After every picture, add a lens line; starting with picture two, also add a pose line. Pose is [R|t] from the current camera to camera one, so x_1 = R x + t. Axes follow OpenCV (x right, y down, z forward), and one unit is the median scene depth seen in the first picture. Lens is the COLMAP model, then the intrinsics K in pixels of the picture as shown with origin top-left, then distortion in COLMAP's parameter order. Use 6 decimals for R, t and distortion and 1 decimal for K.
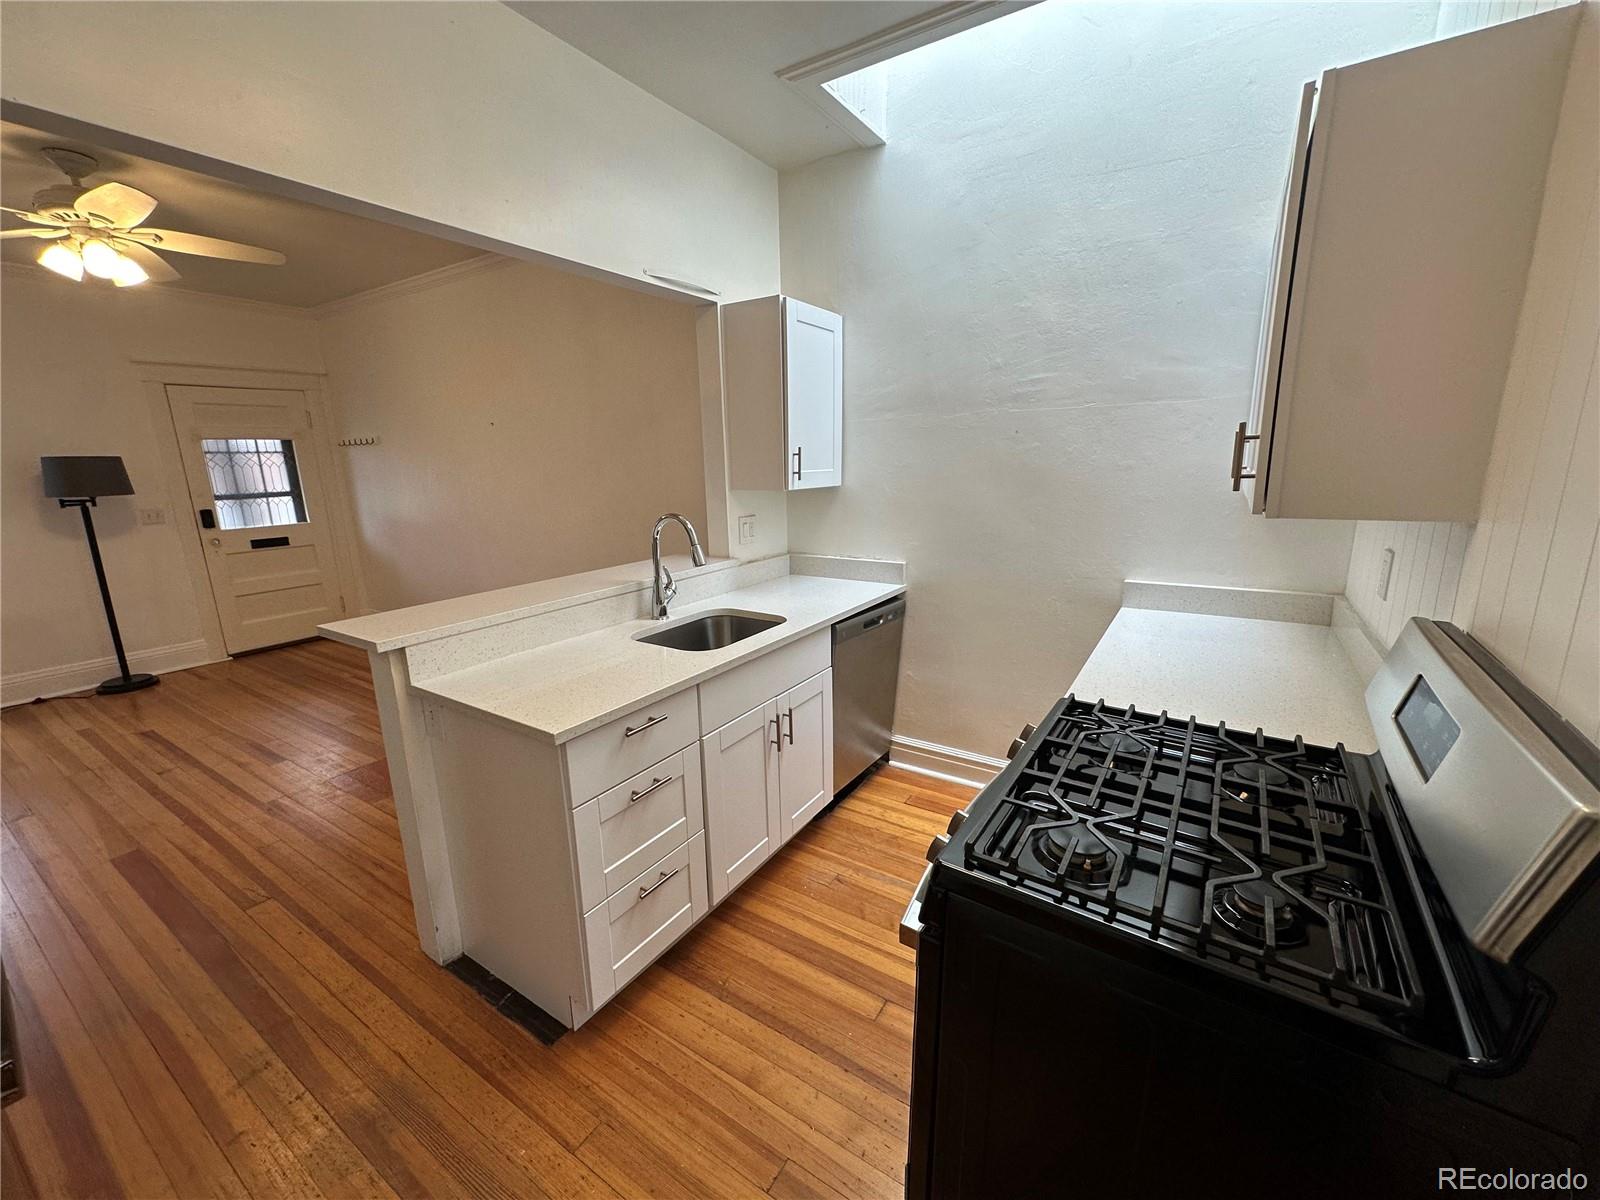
lens RADIAL K [[634.7, 0, 800.1], [0, 634.7, 604.1], [0, 0, 1]] dist [-0.002623, 0.000865]
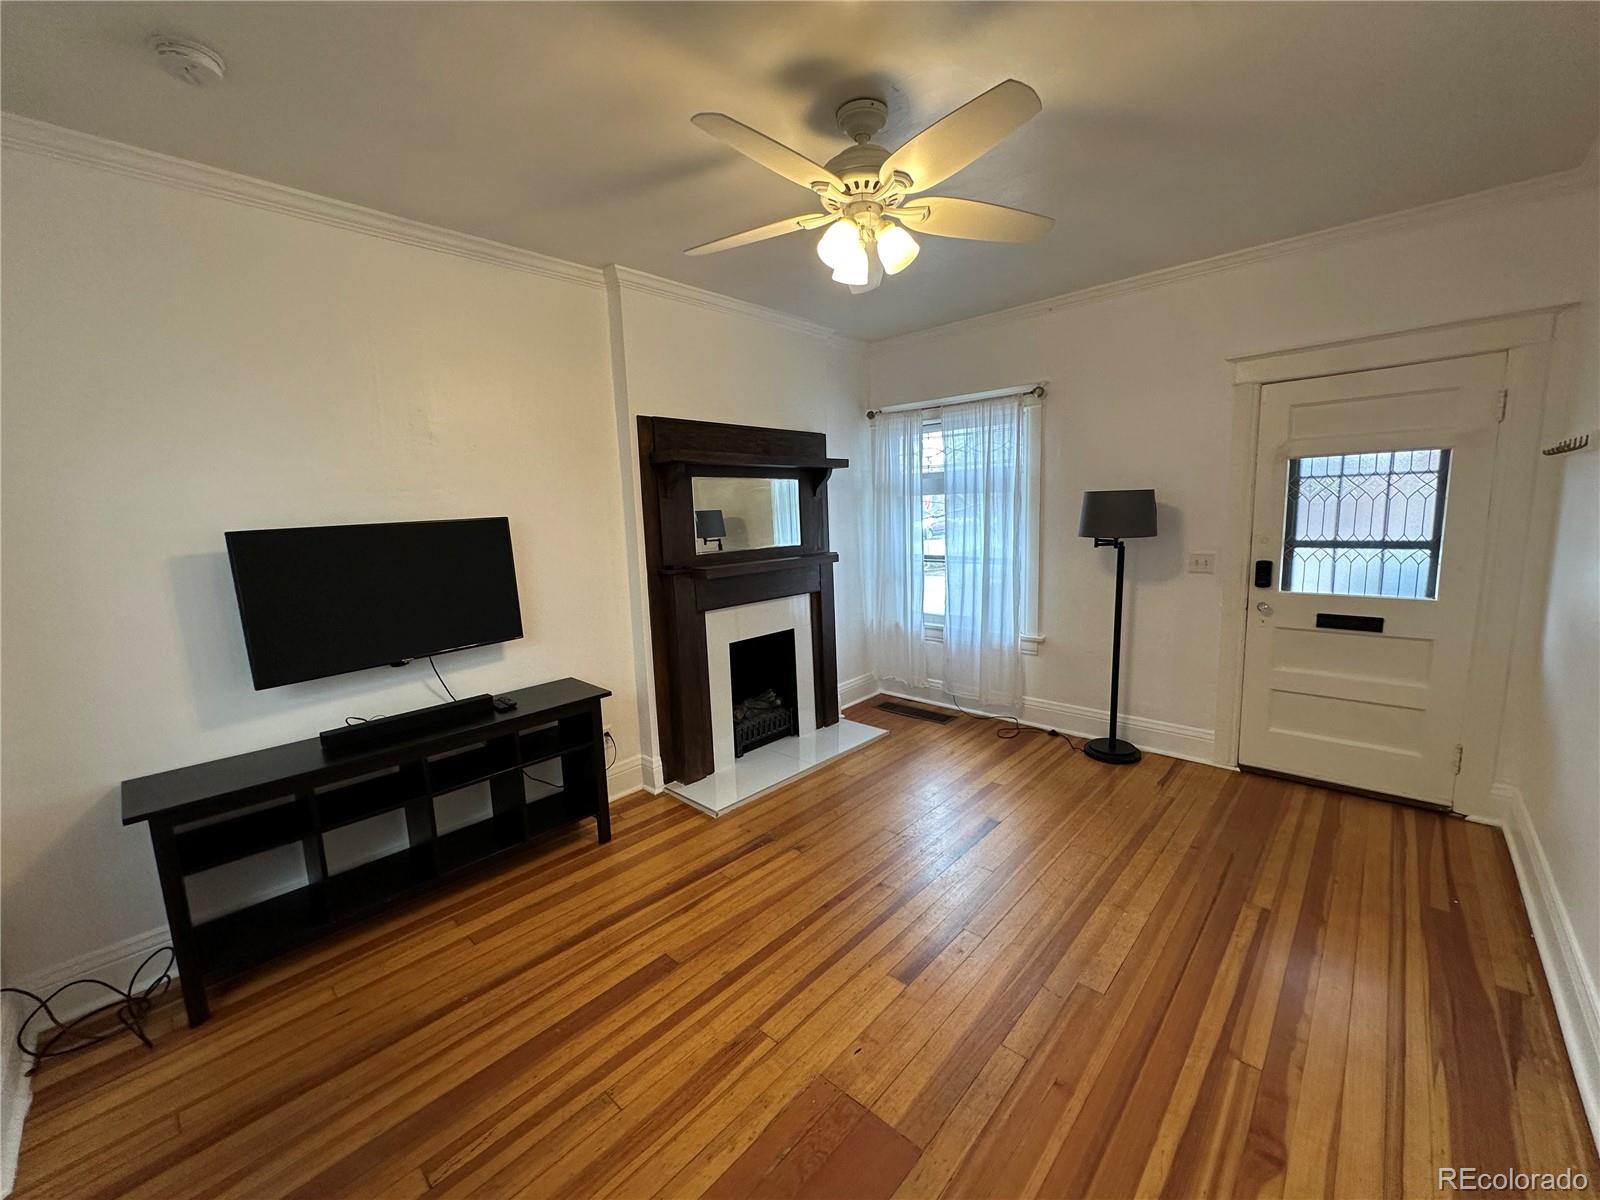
lens RADIAL K [[634.7, 0, 799.4], [0, 634.7, 600.2], [0, 0, 1]] dist [-0.002623, 0.000865]
pose [[-0.179509, 0.171125, -0.968758, -0.167633], [-0.185483, 0.961205, 0.204161, -0.153545], [0.966112, 0.216336, -0.140804, 0.610538]]
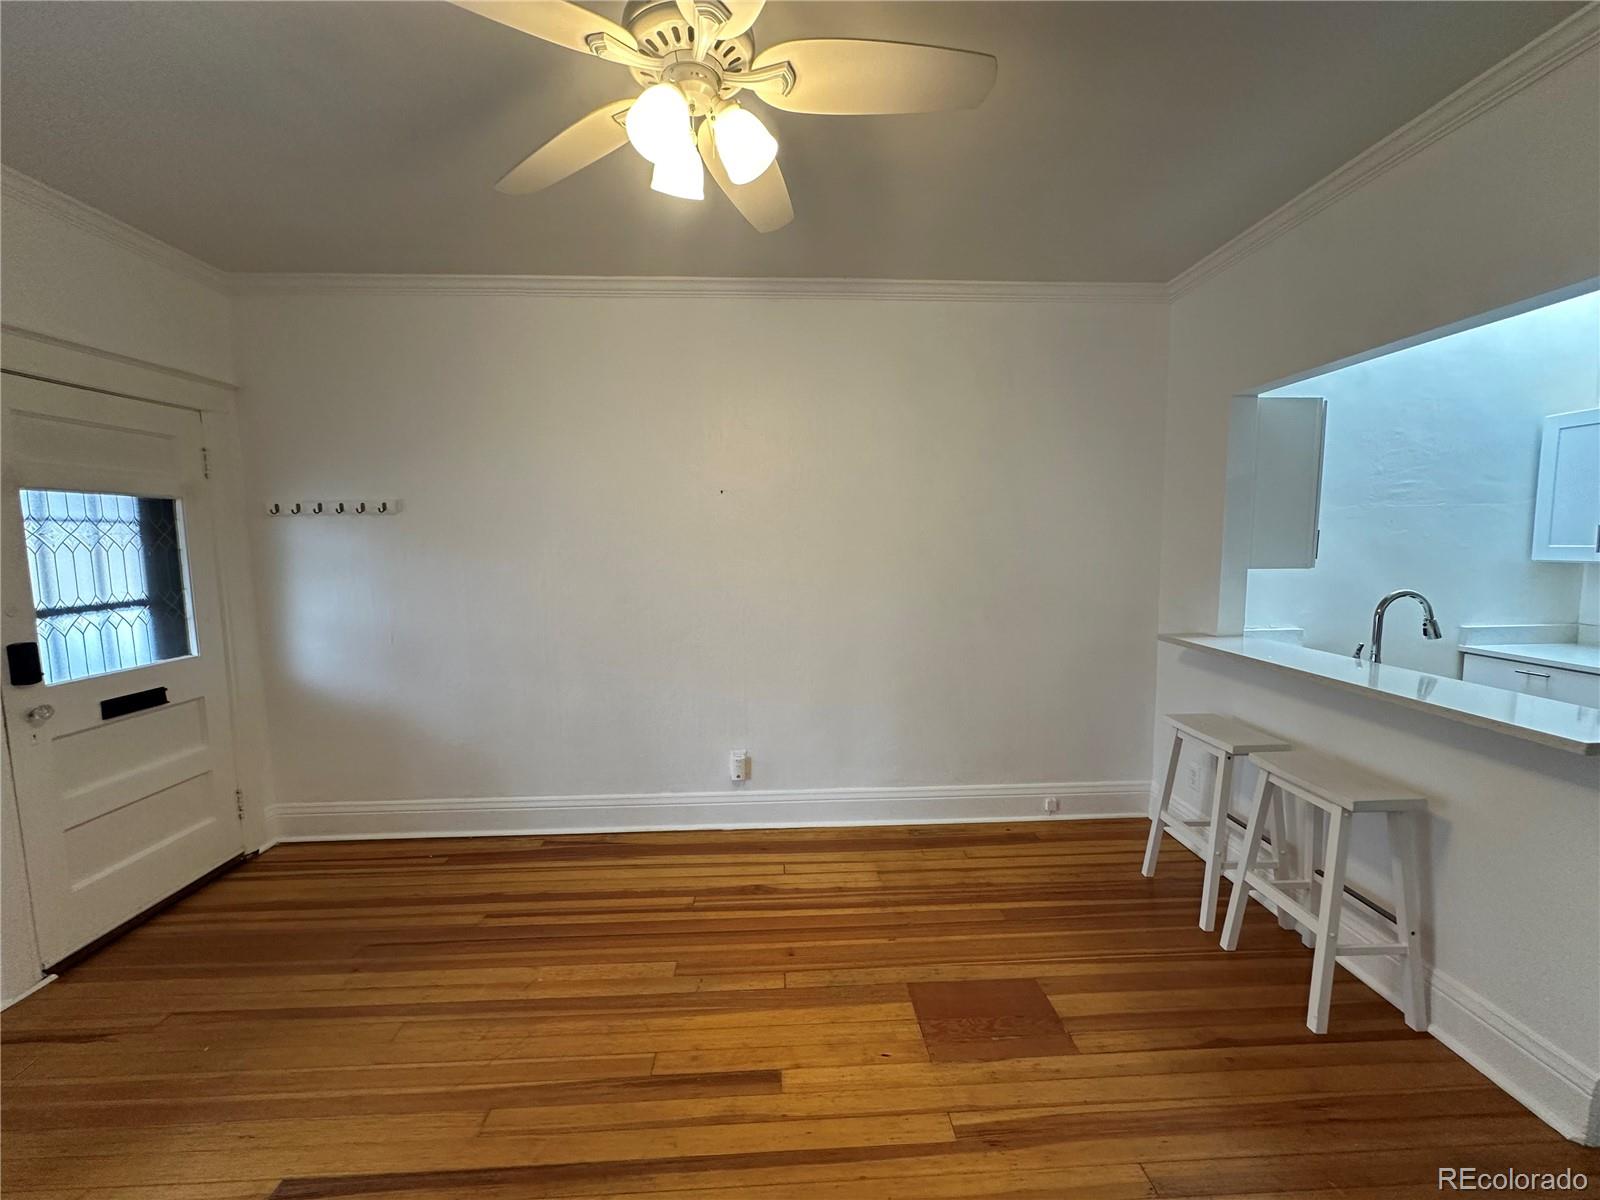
lens RADIAL K [[634.7, 0, 798.0], [0, 634.7, 606.3], [0, 0, 1]] dist [-0.002623, 0.000865]
pose [[0.822184, -0.050144, 0.567009, -0.735383], [0.123643, 0.988062, -0.091907, -0.066529], [-0.555631, 0.145671, 0.818568, 0.327037]]
